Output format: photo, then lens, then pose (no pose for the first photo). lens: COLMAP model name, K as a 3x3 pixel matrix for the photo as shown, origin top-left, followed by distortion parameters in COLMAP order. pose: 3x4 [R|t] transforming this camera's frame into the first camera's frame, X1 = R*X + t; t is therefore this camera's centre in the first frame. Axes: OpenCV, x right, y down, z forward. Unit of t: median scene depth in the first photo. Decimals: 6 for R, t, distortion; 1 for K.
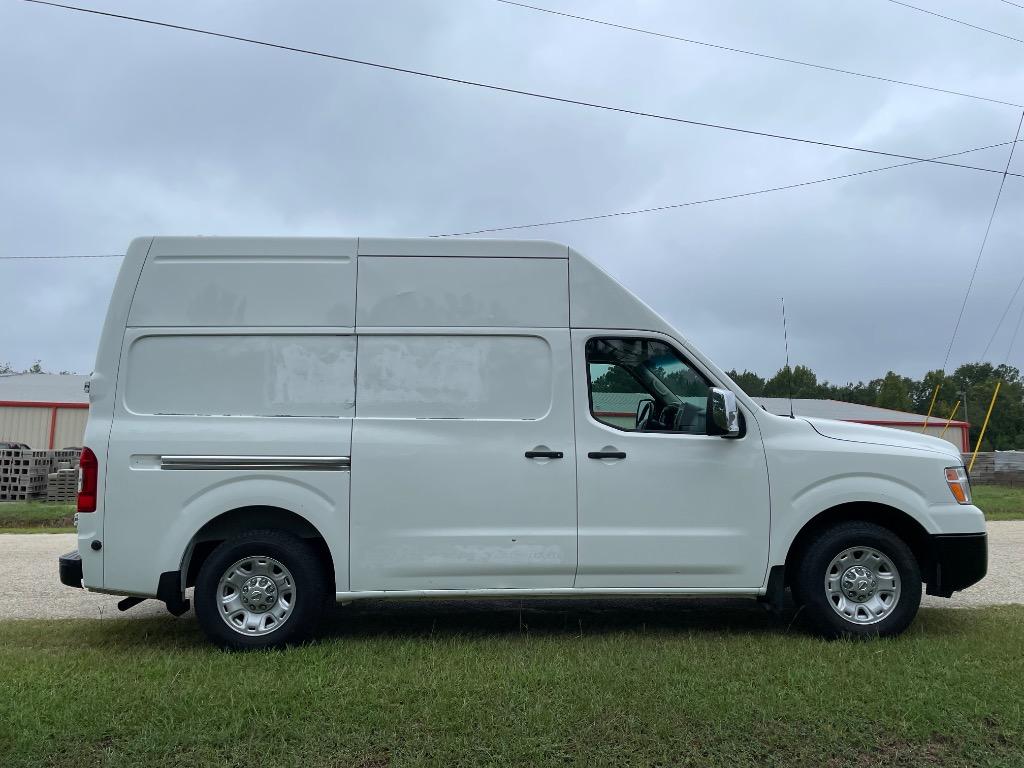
lens RADIAL K [[778.3, 0, 504.7], [0, 778.3, 384.2], [0, 0, 1]] dist [0.074591, -0.094198]
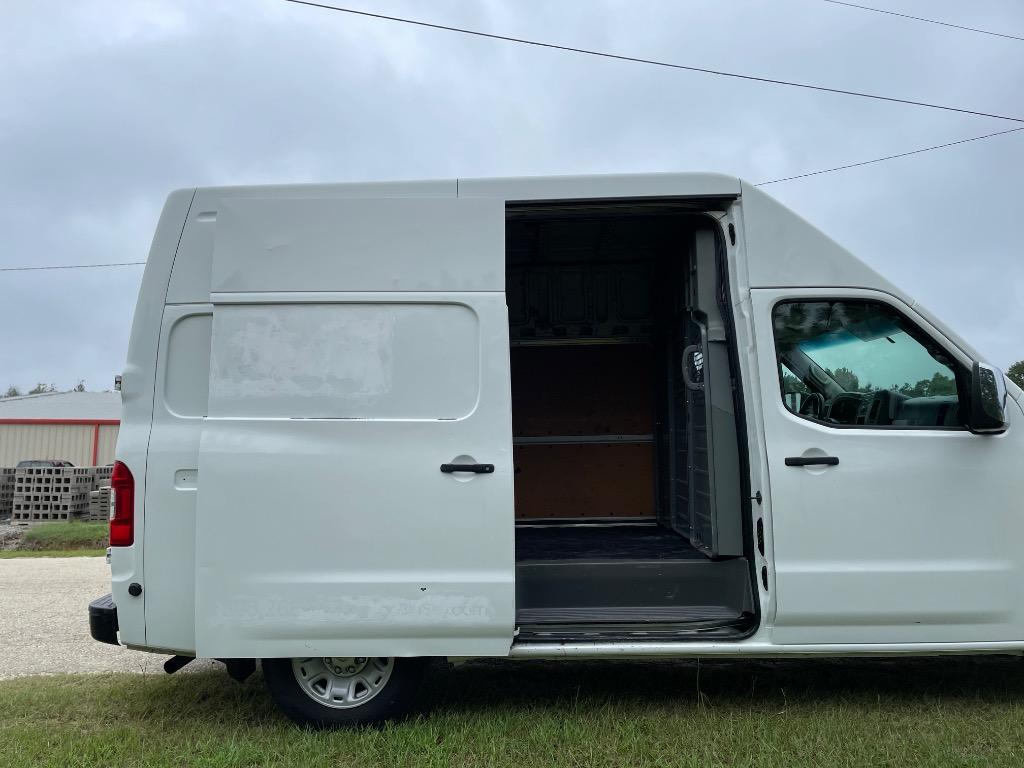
lens RADIAL K [[778.3, 0, 486.8], [0, 778.3, 405.6], [0, 0, 1]] dist [0.074591, -0.094198]
pose [[0.997943, -0.020976, -0.060580, -0.124180], [0.021813, 0.999675, 0.013184, 0.023190], [0.060284, -0.014478, 0.998076, 0.254481]]
